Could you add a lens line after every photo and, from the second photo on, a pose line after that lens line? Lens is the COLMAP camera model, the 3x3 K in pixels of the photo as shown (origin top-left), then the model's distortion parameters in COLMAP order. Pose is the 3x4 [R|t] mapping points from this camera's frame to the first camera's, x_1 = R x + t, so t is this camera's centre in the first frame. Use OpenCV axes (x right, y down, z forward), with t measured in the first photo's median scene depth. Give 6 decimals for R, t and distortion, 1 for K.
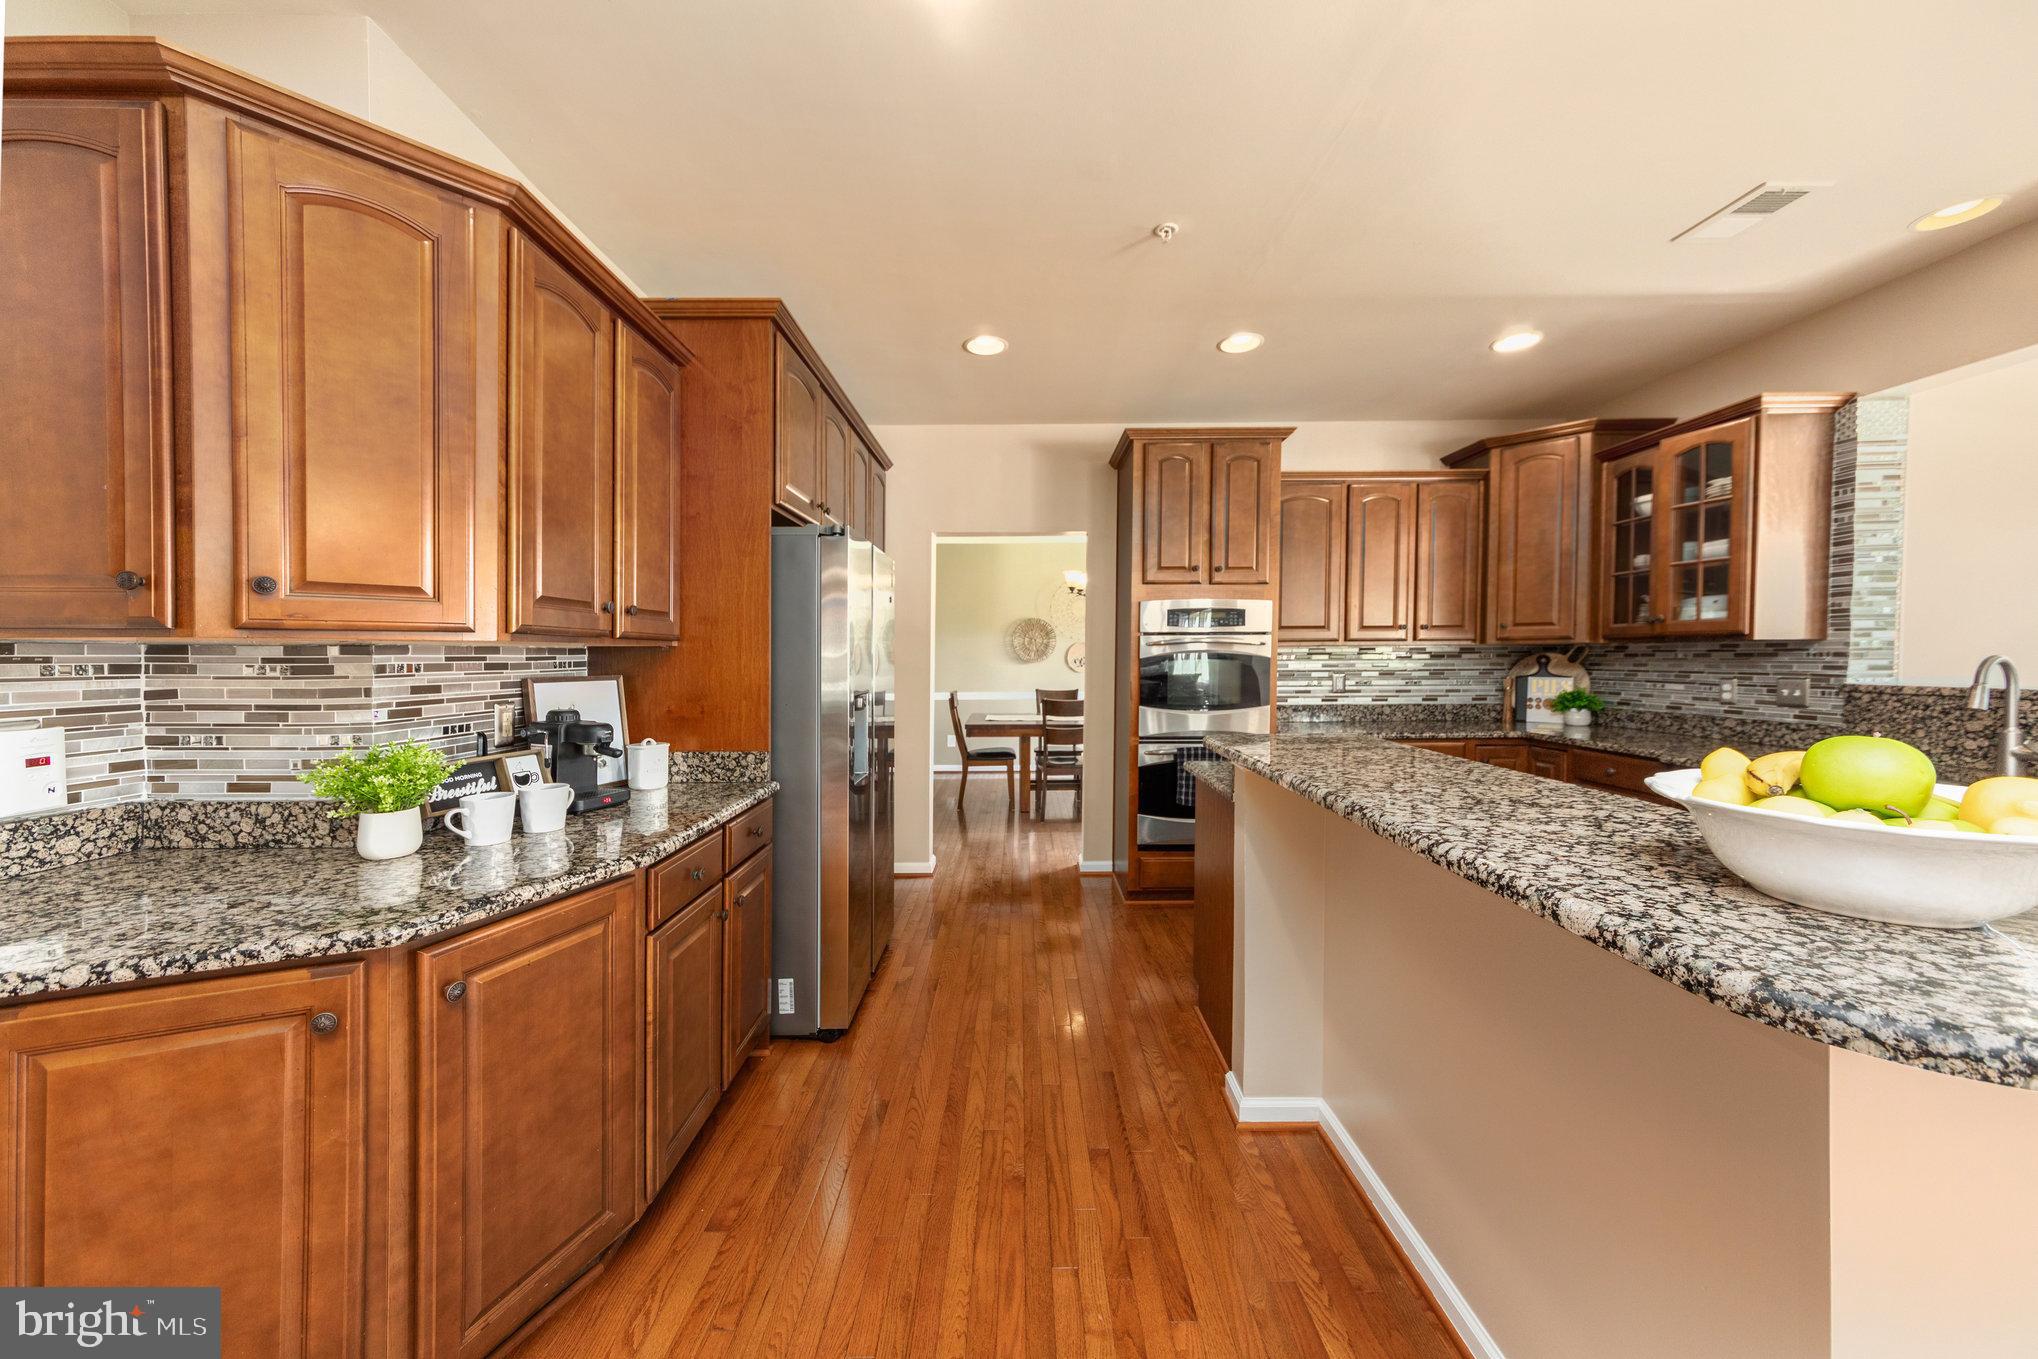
lens RADIAL K [[726.3, 0, 958.1], [0, 726.3, 715.7], [0, 0, 1]] dist [-0.000358, 0.000171]
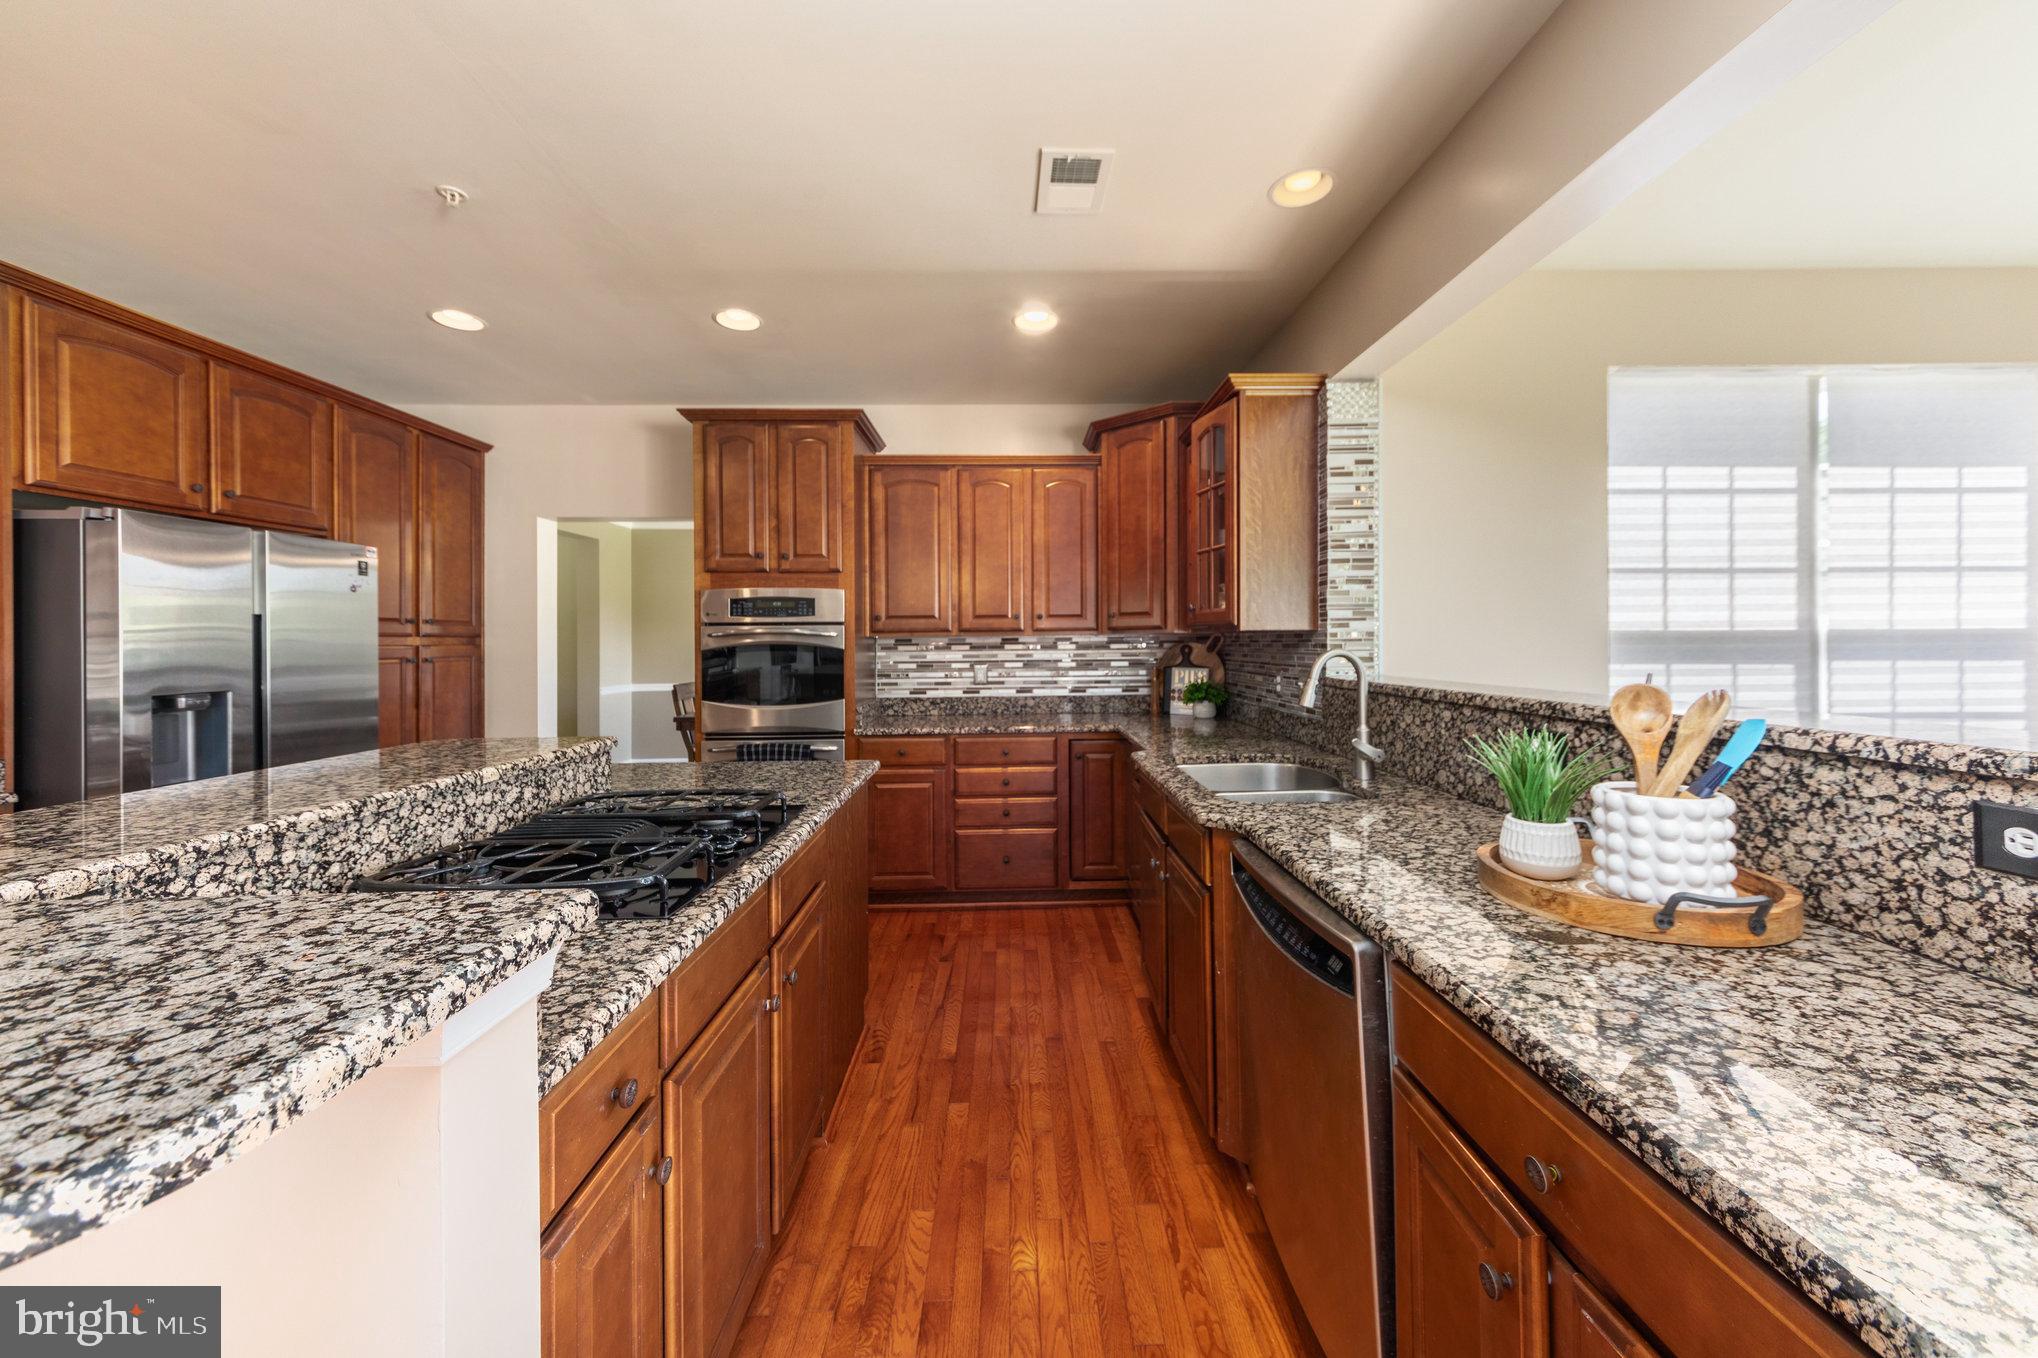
lens RADIAL K [[726.3, 0, 1022.1], [0, 726.3, 692.1], [0, 0, 1]] dist [-0.000358, 0.000171]
pose [[0.999690, -0.003882, 0.024573, 0.650794], [0.004221, 0.999897, -0.013751, -0.009191], [-0.024518, 0.013851, 0.999603, 0.041229]]
